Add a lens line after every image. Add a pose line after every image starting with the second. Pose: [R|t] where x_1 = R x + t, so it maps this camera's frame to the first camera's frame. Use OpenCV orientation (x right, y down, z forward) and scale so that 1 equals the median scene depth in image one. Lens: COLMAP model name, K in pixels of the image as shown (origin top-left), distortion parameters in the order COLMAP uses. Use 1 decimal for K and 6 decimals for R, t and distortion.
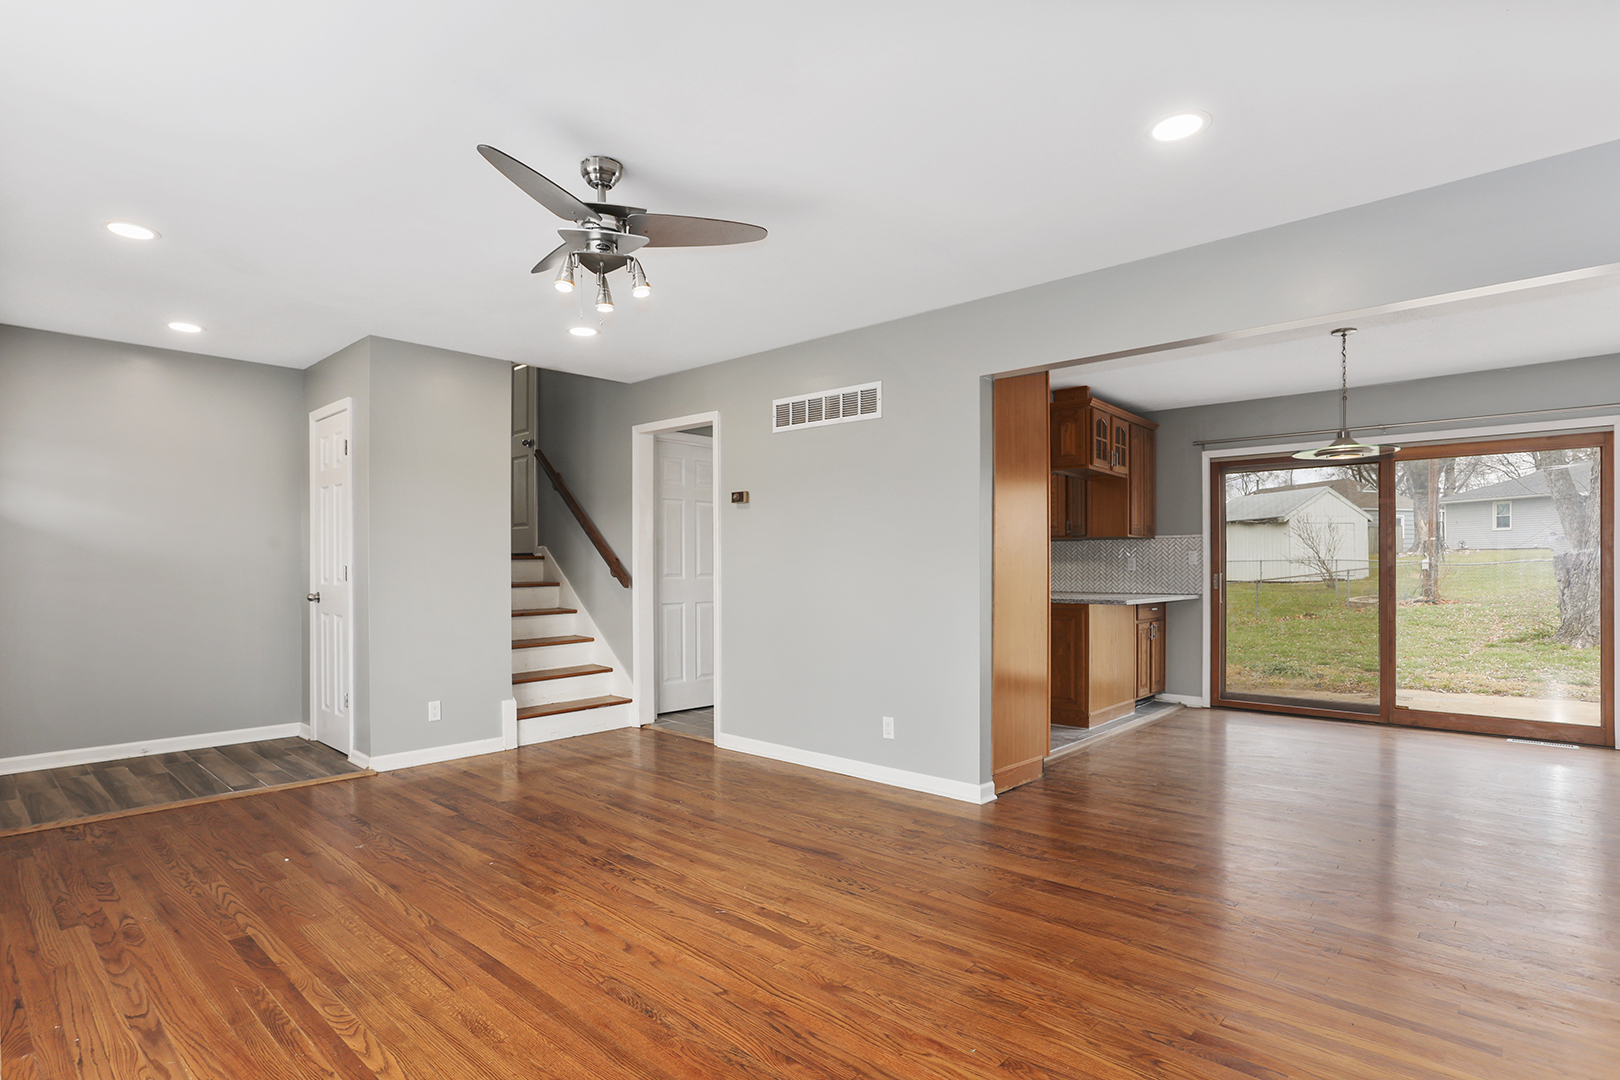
lens RADIAL K [[830.1, 0, 780.7], [0, 830.1, 569.9], [0, 0, 1]] dist [-0.061606, 0.026129]
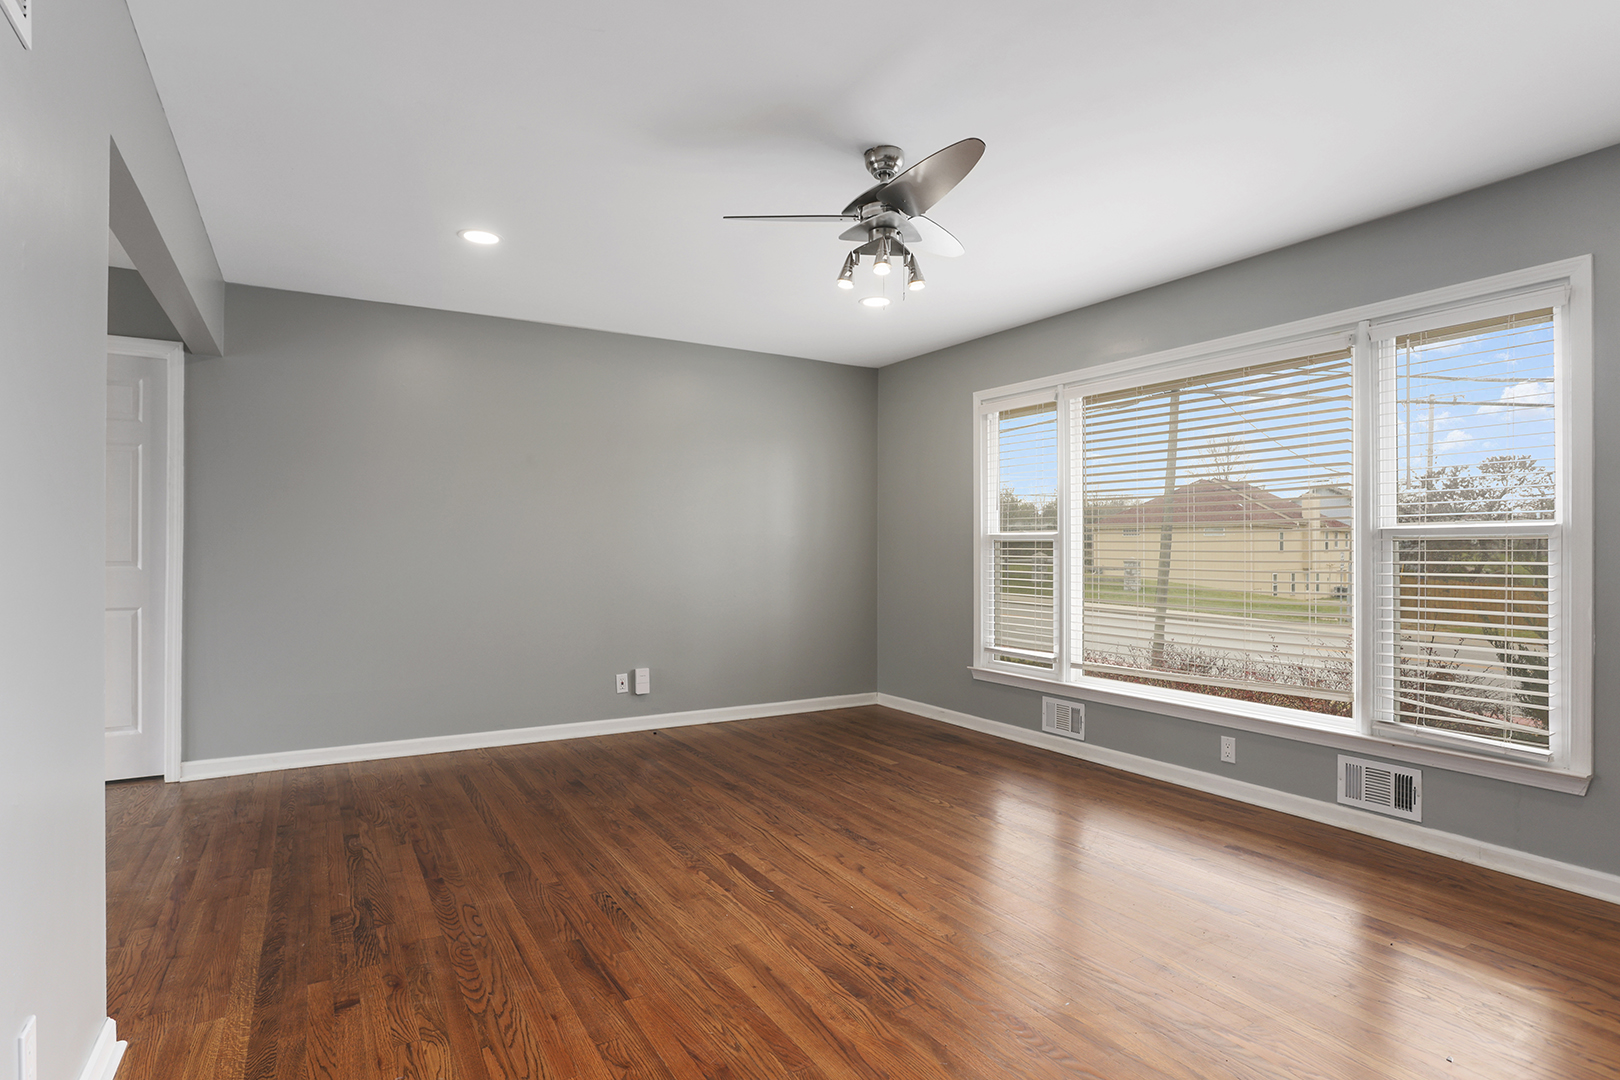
lens RADIAL K [[834.8, 0, 810.0], [0, 834.8, 540.0], [0, 0, 1]] dist [-0.062198, 0.034018]
pose [[-0.969607, 0.001152, 0.244664, -0.368713], [-0.001321, 0.999950, -0.009942, -0.003033], [-0.244663, -0.009963, -0.969557, 1.968842]]
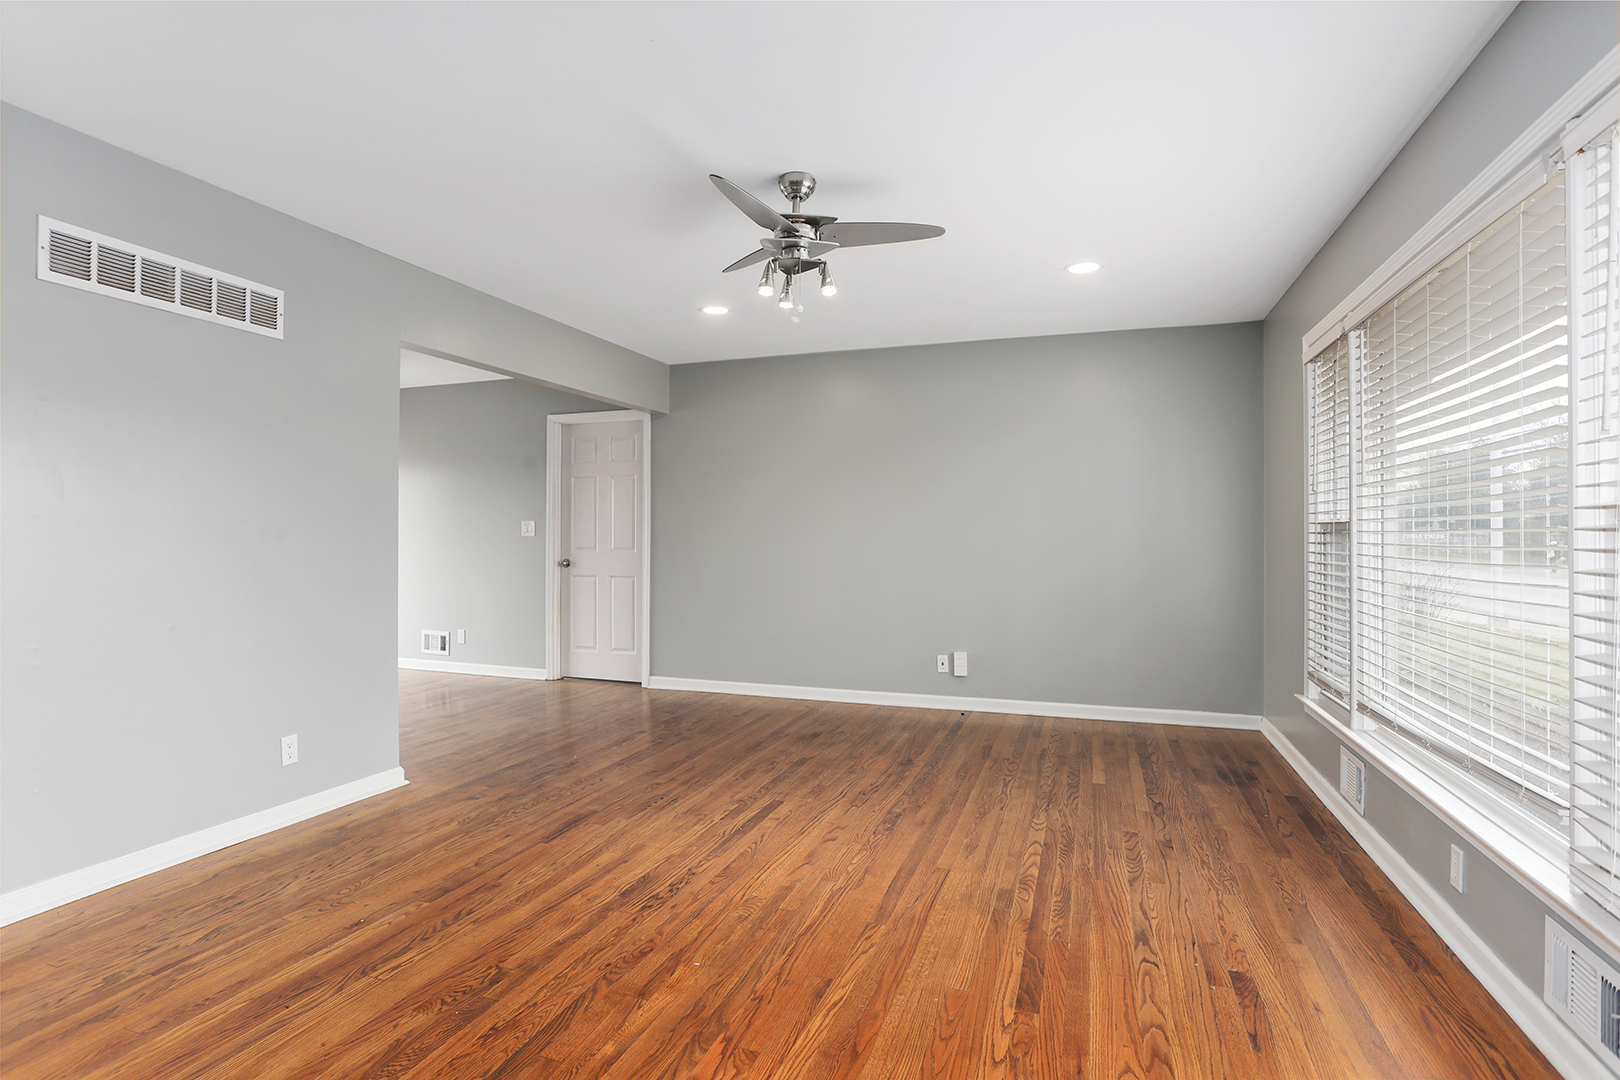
lens RADIAL K [[834.8, 0, 810.0], [0, 834.8, 540.0], [0, 0, 1]] dist [-0.062198, 0.034018]
pose [[-0.418194, -0.004340, 0.908347, -1.211428], [-0.001014, 0.999990, 0.004311, -0.010727], [-0.908357, 0.000882, -0.418194, 1.411791]]
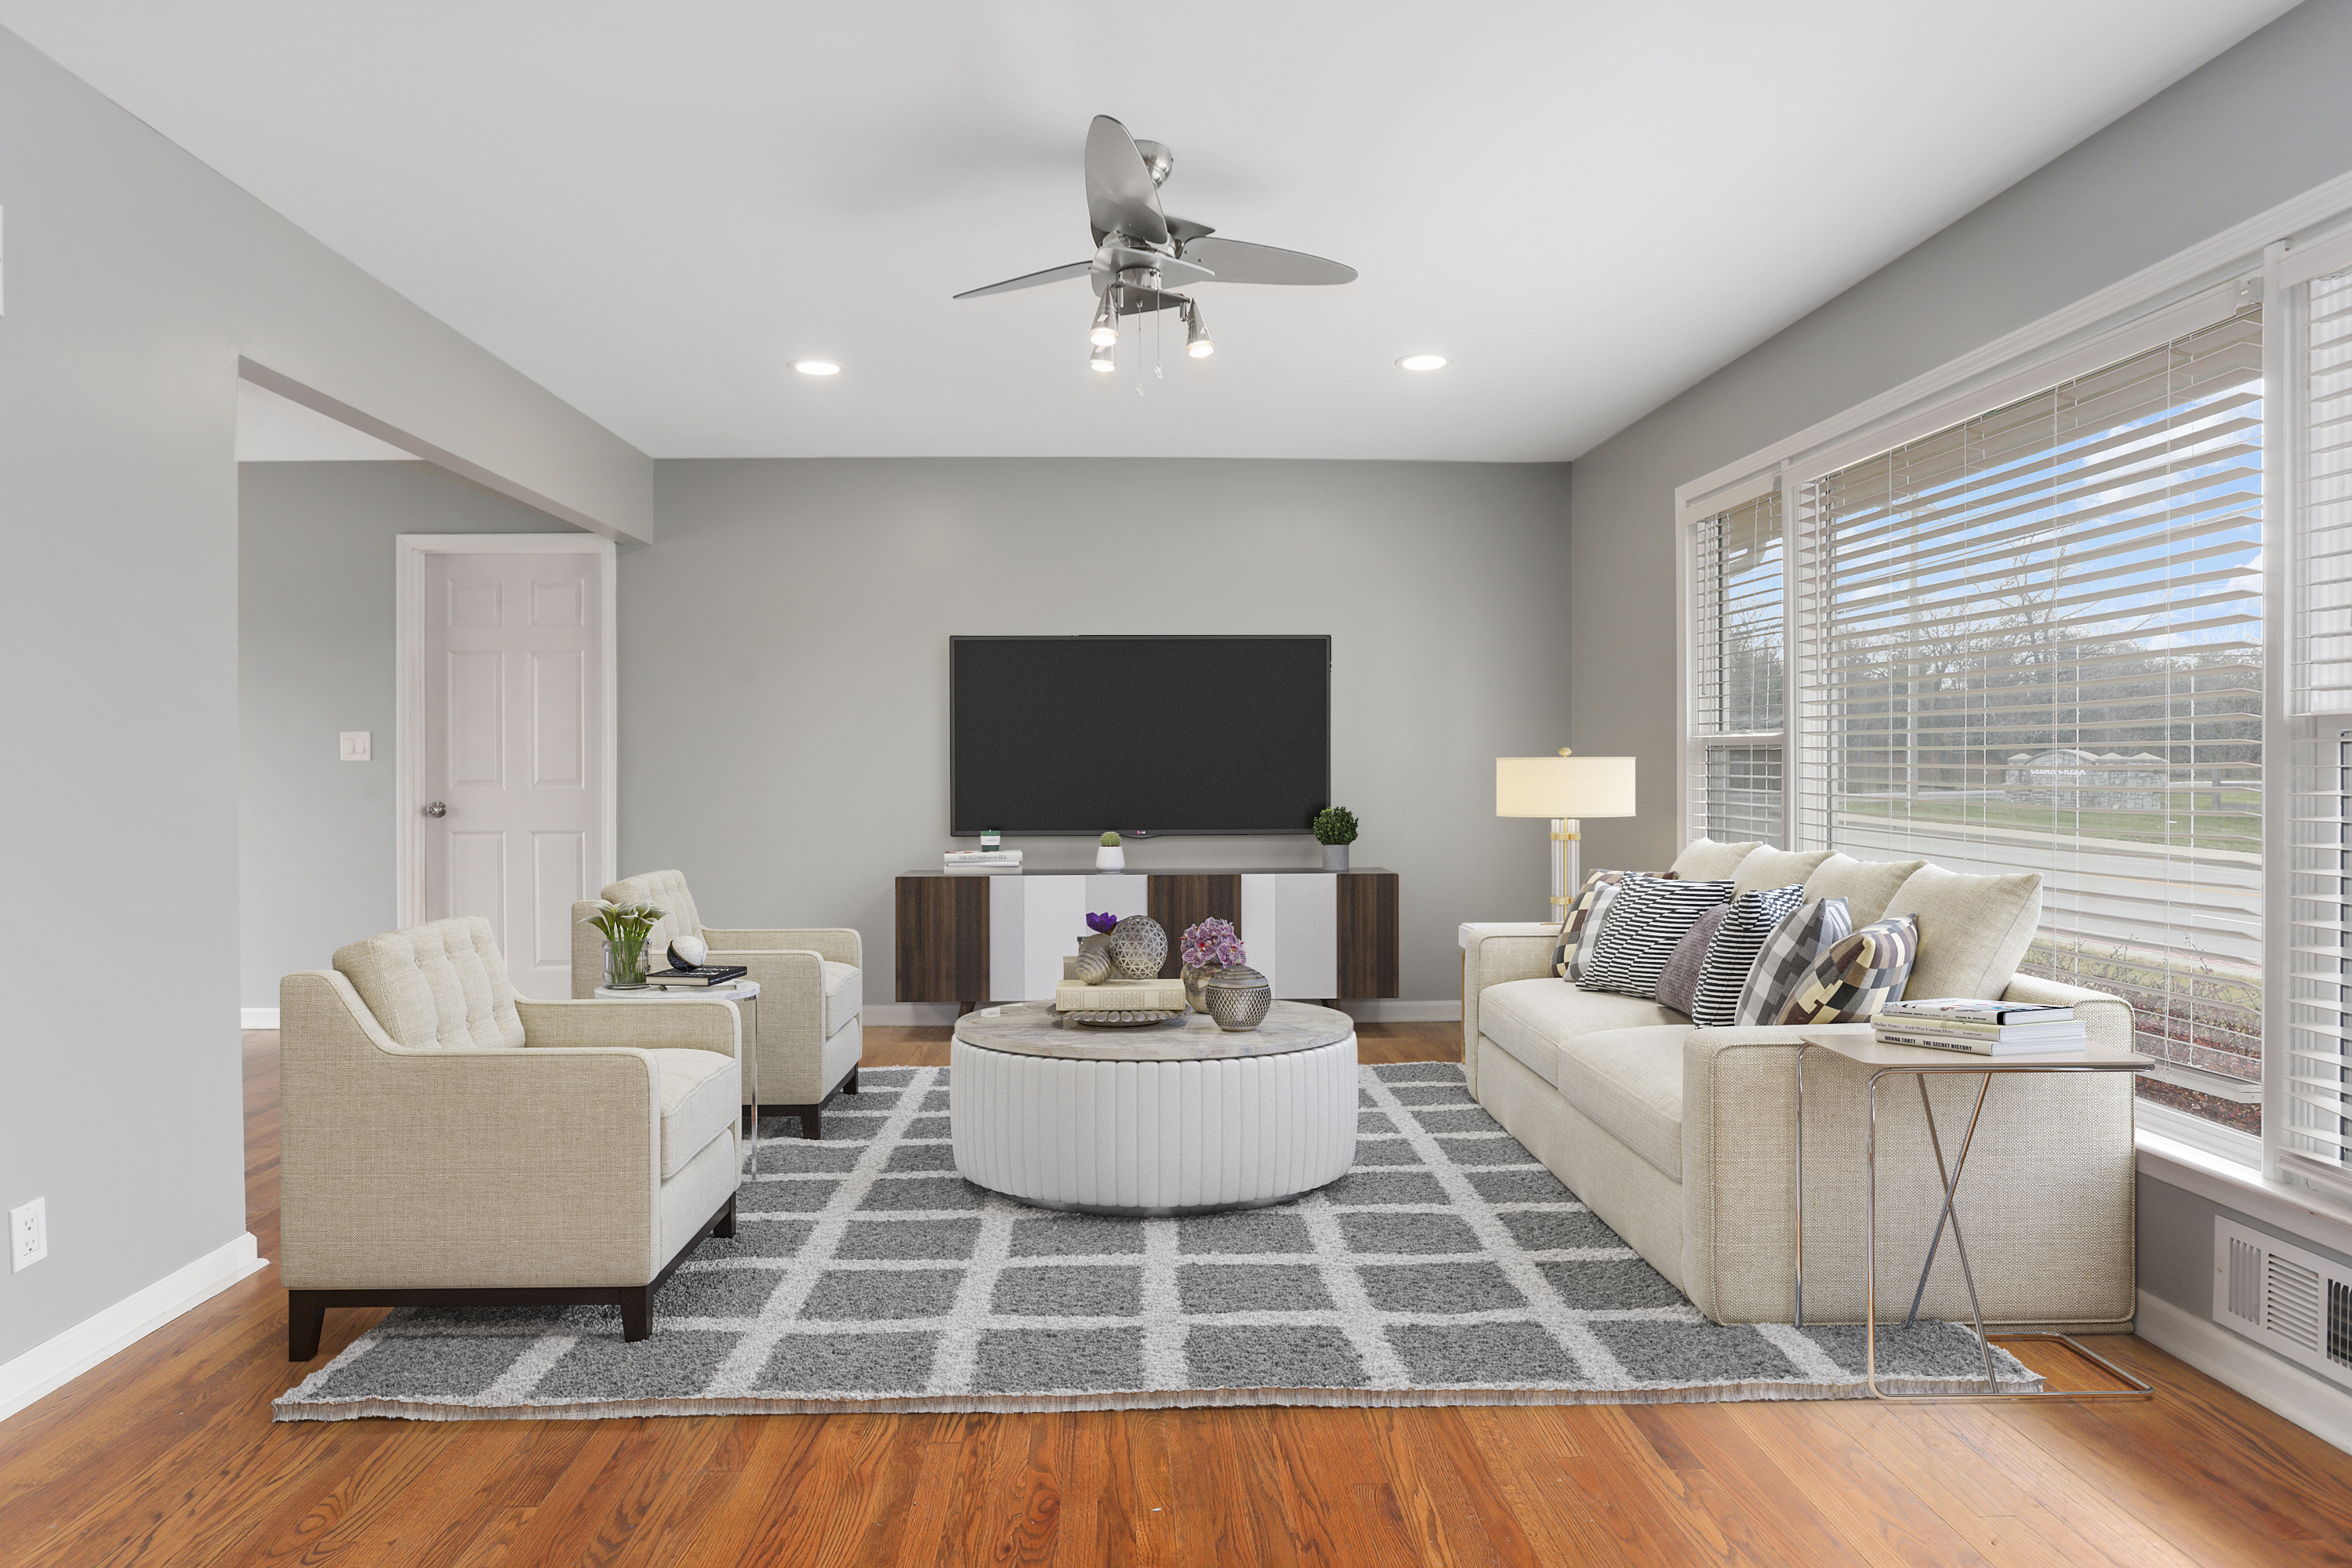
lens RADIAL K [[1250.3, 0, 1176.0], [0, 1250.3, 784.0], [0, 0, 1]] dist [-0.039172, 0.014160]
pose [[-0.726941, -0.010826, 0.686615, -0.900254], [0.002528, 0.999827, 0.018440, -0.006259], [-0.686696, 0.015141, -0.726787, 1.667411]]
